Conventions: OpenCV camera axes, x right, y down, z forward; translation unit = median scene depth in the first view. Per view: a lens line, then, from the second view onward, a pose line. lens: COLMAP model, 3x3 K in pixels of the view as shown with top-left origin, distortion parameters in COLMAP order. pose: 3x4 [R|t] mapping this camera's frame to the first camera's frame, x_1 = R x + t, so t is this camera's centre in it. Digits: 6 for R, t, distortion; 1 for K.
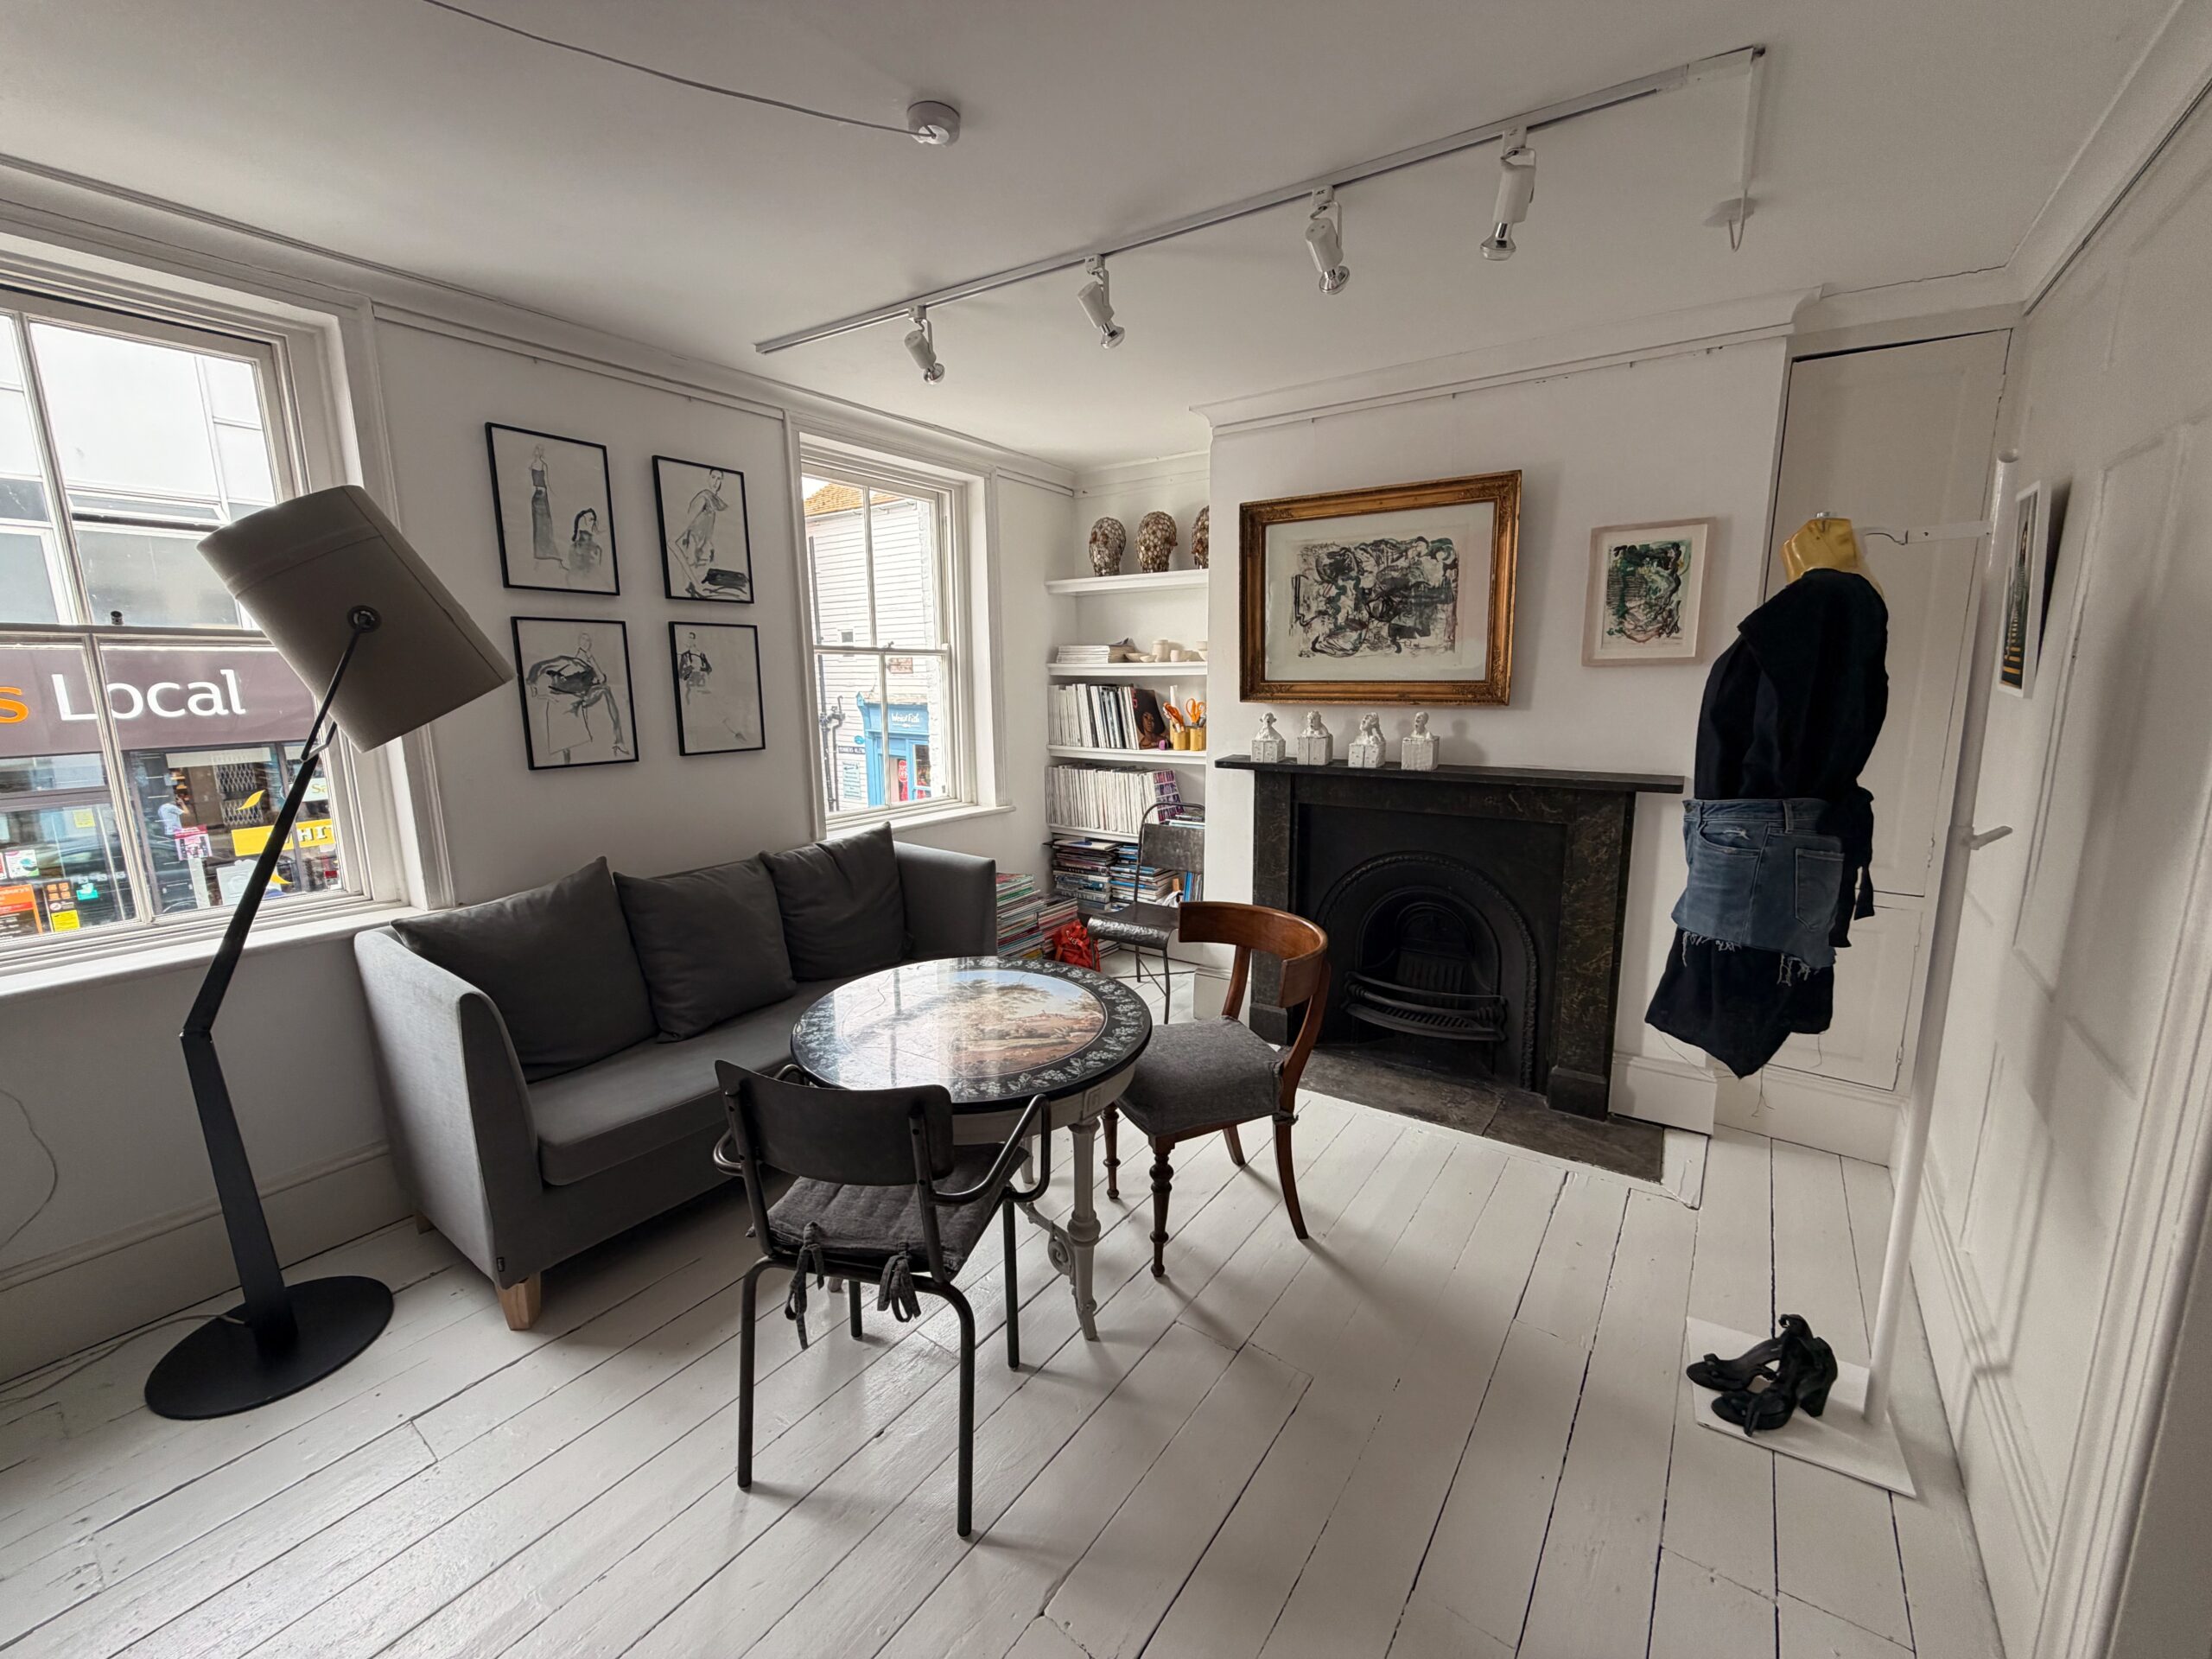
lens RADIAL K [[882.0, 0, 1095.9], [0, 882.0, 826.8], [0, 0, 1]] dist [-0.002522, 0.000438]
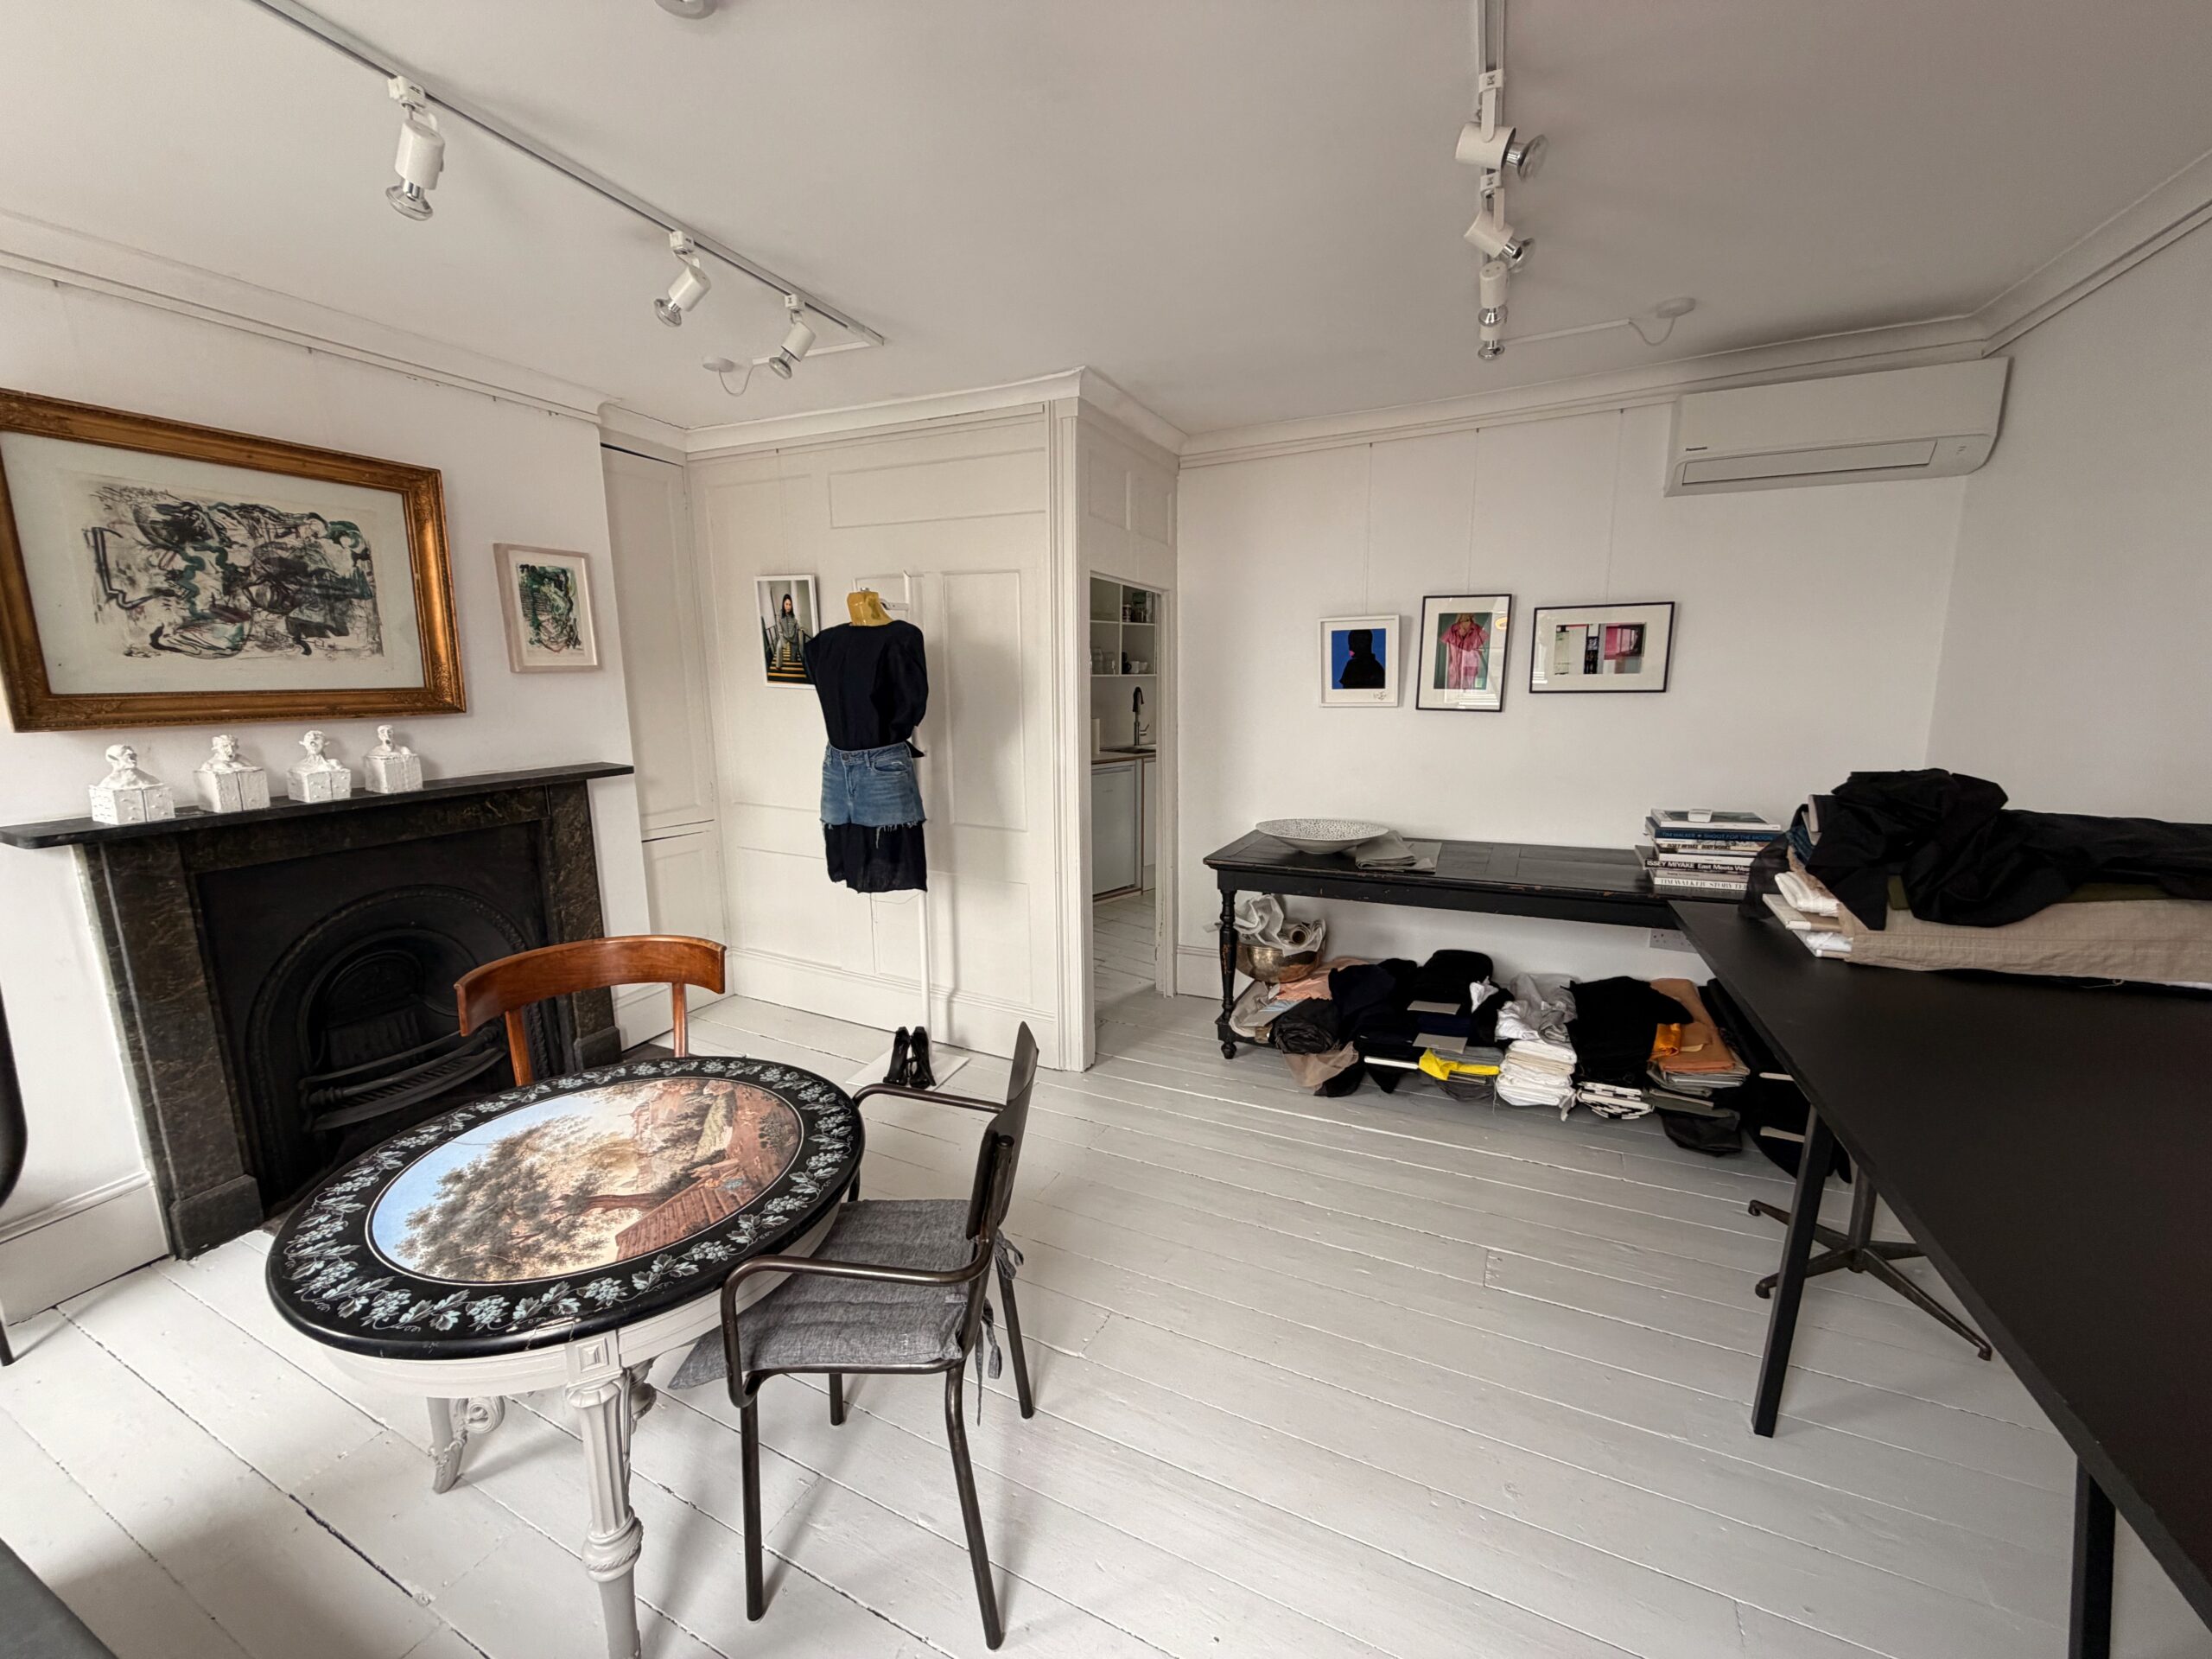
lens RADIAL K [[882.0, 0, 1095.9], [0, 882.0, 826.8], [0, 0, 1]] dist [-0.002522, 0.000438]
pose [[-0.168294, -0.162598, 0.972234, -0.589044], [0.180242, 0.964598, 0.192520, -0.074782], [-0.969118, 0.207637, -0.133029, 0.462915]]
